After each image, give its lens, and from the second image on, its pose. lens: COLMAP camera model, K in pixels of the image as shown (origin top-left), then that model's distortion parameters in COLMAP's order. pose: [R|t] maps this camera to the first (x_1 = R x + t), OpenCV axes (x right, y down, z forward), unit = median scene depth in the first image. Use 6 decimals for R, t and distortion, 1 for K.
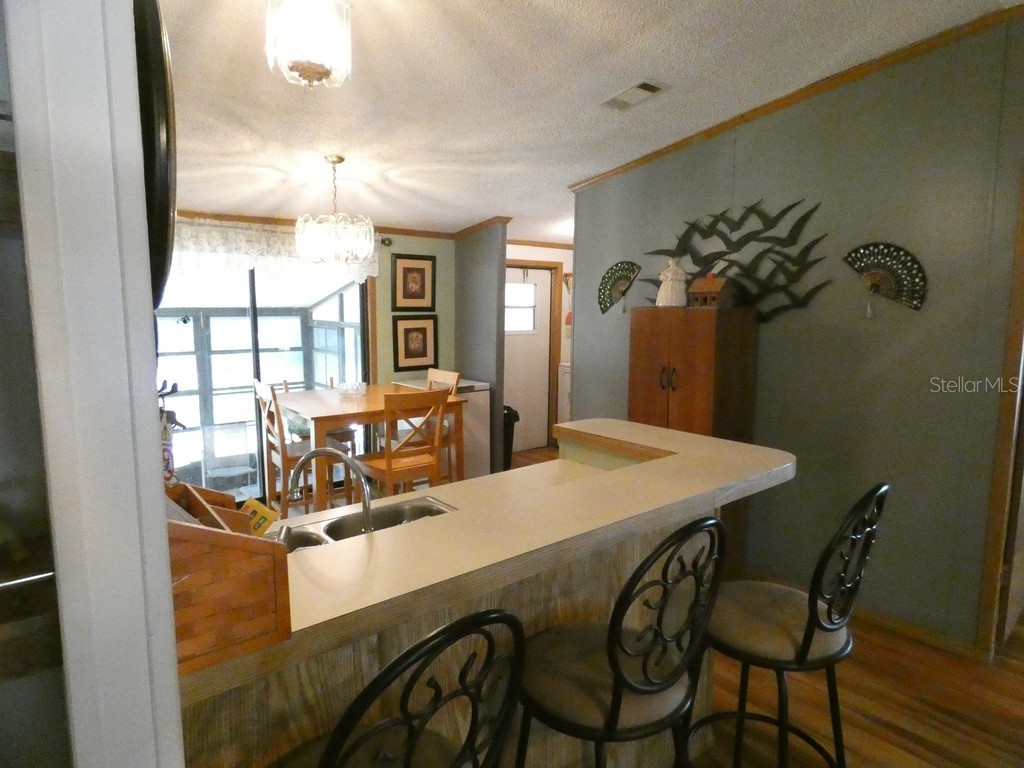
lens RADIAL K [[616.0, 0, 516.2], [0, 616.0, 374.5], [0, 0, 1]] dist [0.004936, -0.003975]
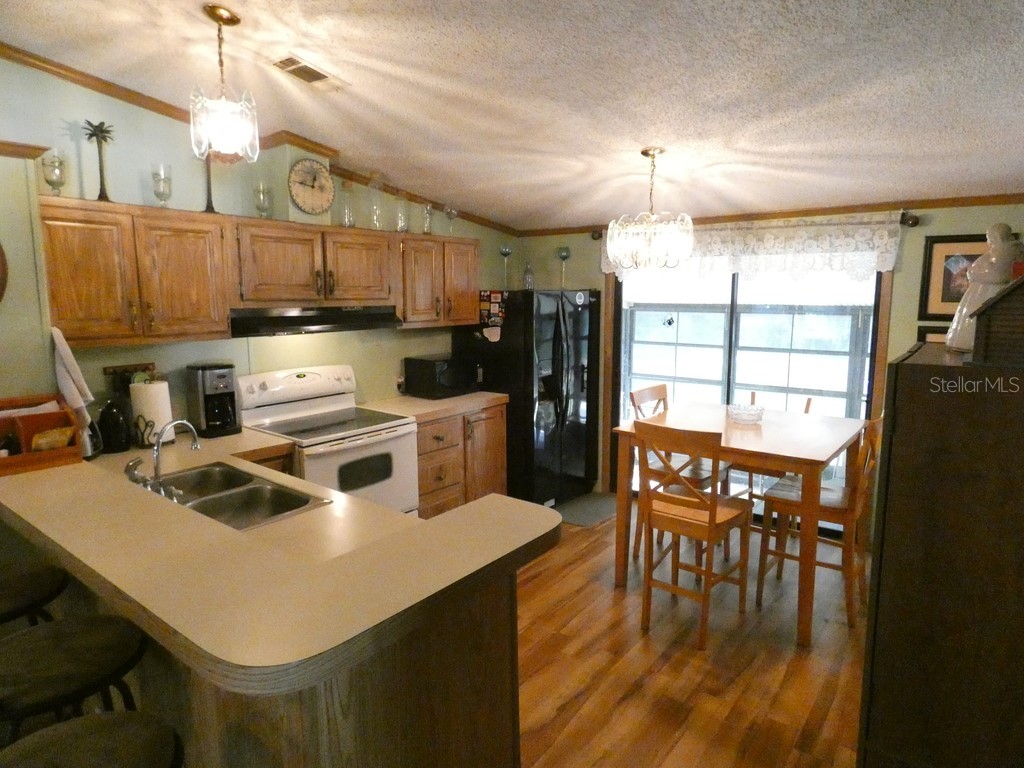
lens RADIAL K [[616.0, 0, 515.8], [0, 616.0, 380.0], [0, 0, 1]] dist [0.004936, -0.003975]
pose [[0.214131, 0.135202, -0.967403, 0.388393], [-0.113230, 0.987134, 0.112897, -0.063639], [0.970220, 0.085364, 0.226685, 0.409286]]
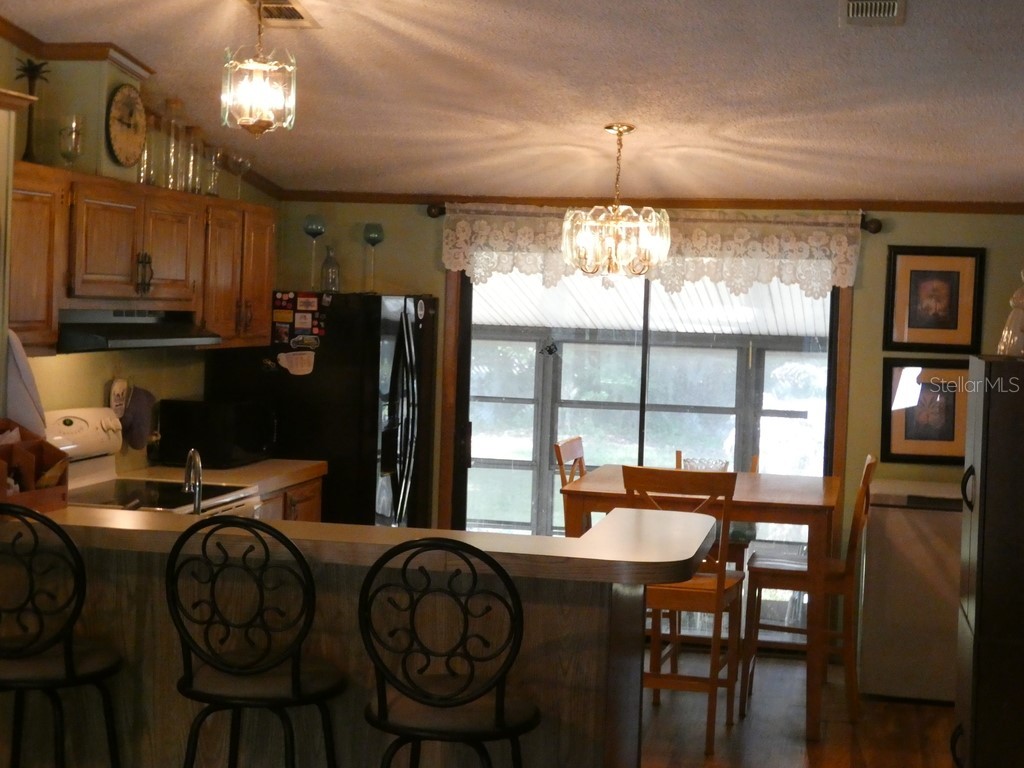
lens RADIAL K [[1554.7, 0, 503.4], [0, 1554.7, 364.5], [0, 0, 1]] dist [0.060778, 0.000000]
pose [[0.609928, 0.047421, -0.791036, 0.702175], [-0.123963, 0.991629, -0.036135, 0.003348], [0.782701, 0.120099, 0.610701, -0.117591]]
